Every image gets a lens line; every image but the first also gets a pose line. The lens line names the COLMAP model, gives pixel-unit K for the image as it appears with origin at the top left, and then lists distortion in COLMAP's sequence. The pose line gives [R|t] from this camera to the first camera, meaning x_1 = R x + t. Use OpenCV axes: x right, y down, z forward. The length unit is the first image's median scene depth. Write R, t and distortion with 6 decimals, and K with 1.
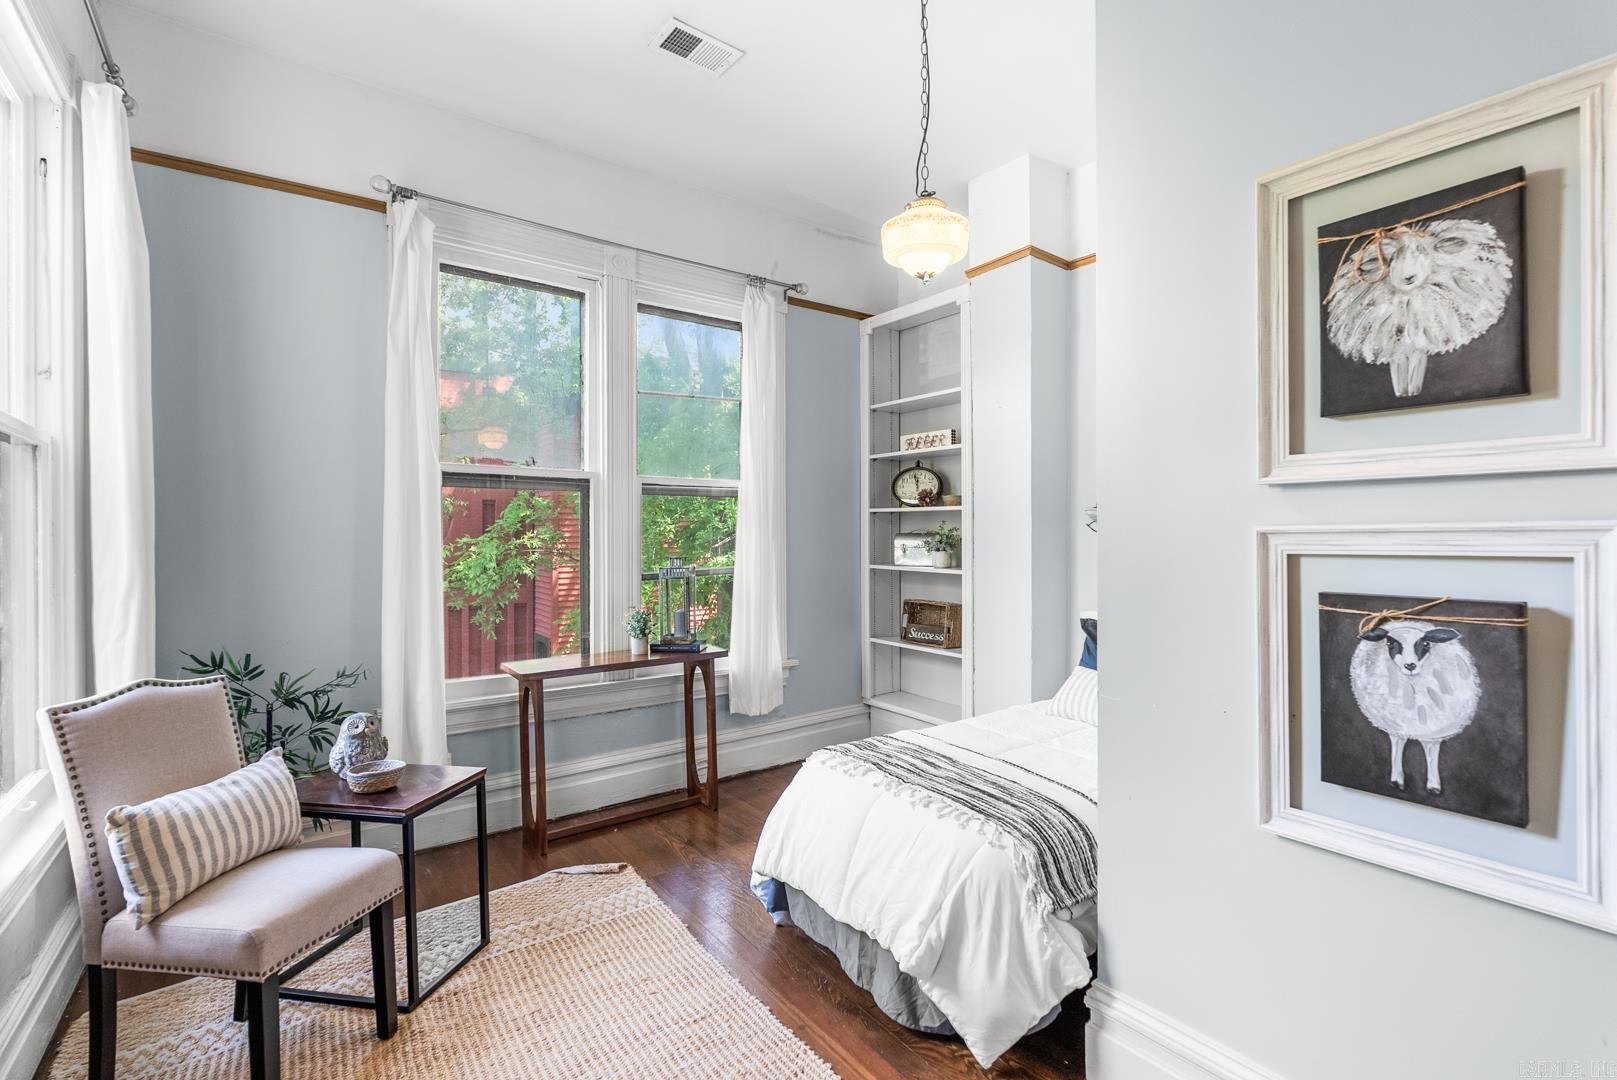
lens RADIAL K [[717.8, 0, 809.9], [0, 717.8, 535.2], [0, 0, 1]] dist [-0.006134, 0.000299]
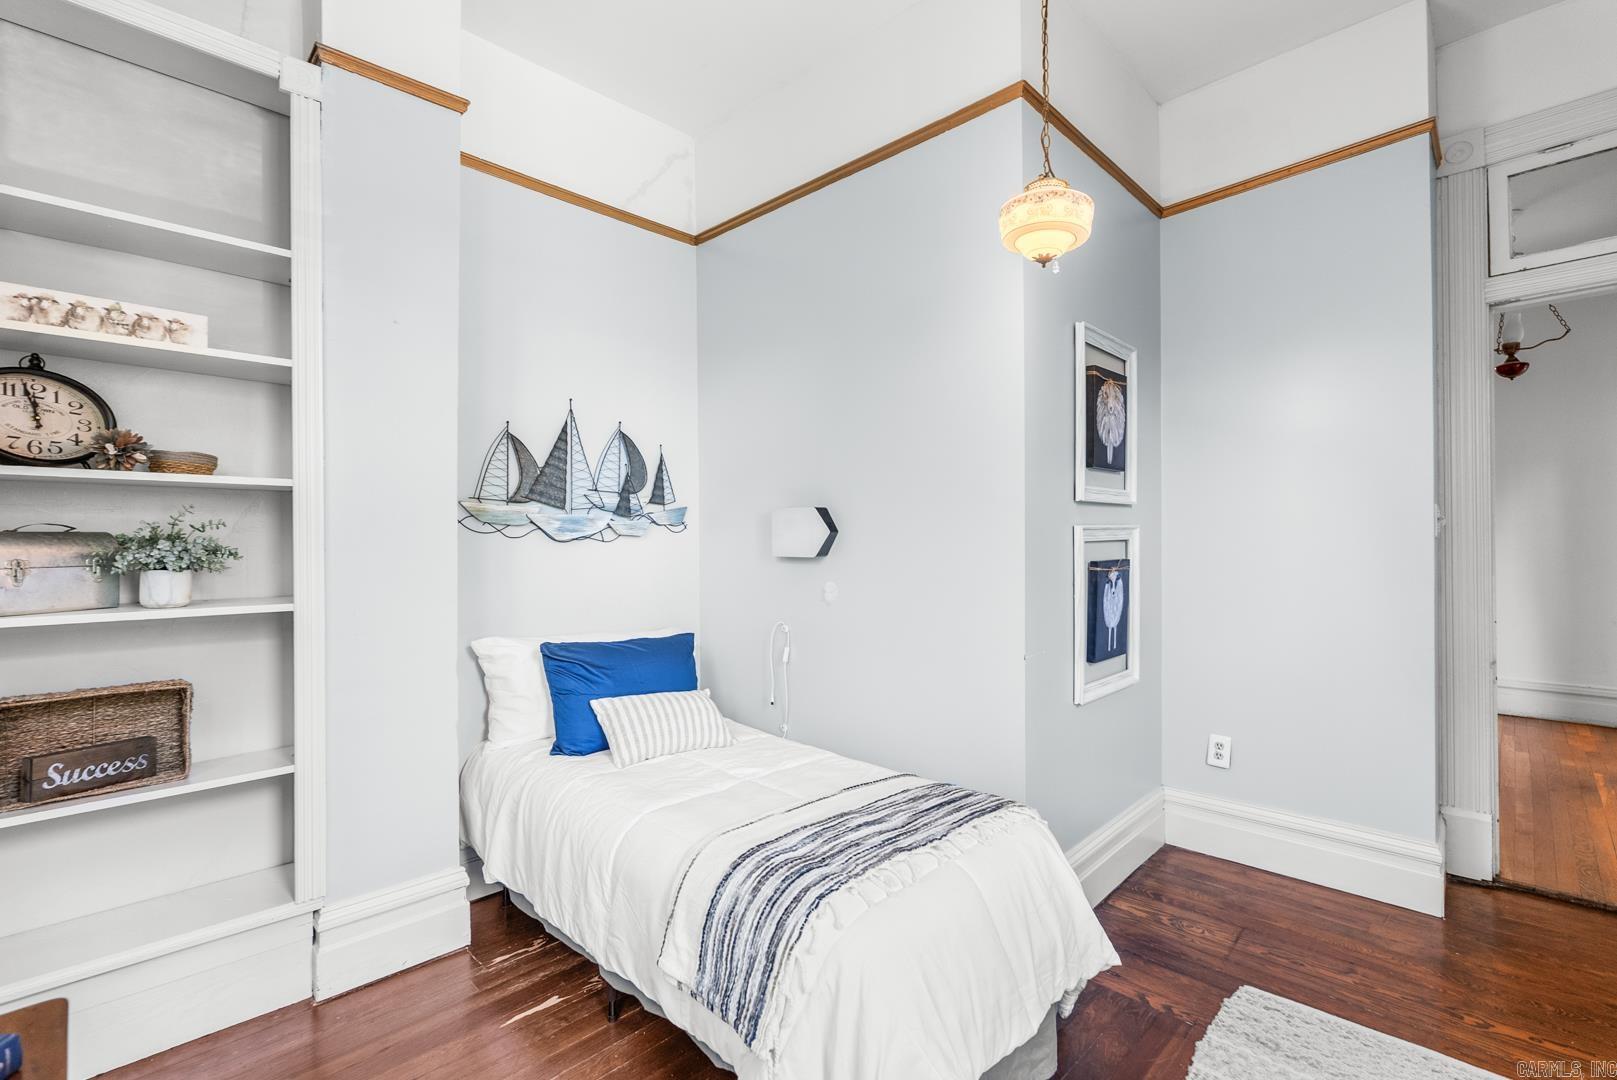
lens RADIAL K [[717.8, 0, 809.9], [0, 717.8, 535.2], [0, 0, 1]] dist [-0.006134, 0.000299]
pose [[-0.153163, 0.006007, 0.988183, -0.608363], [0.007091, 0.999962, -0.004979, 0.008530], [-0.988176, 0.006244, -0.153199, 1.209418]]
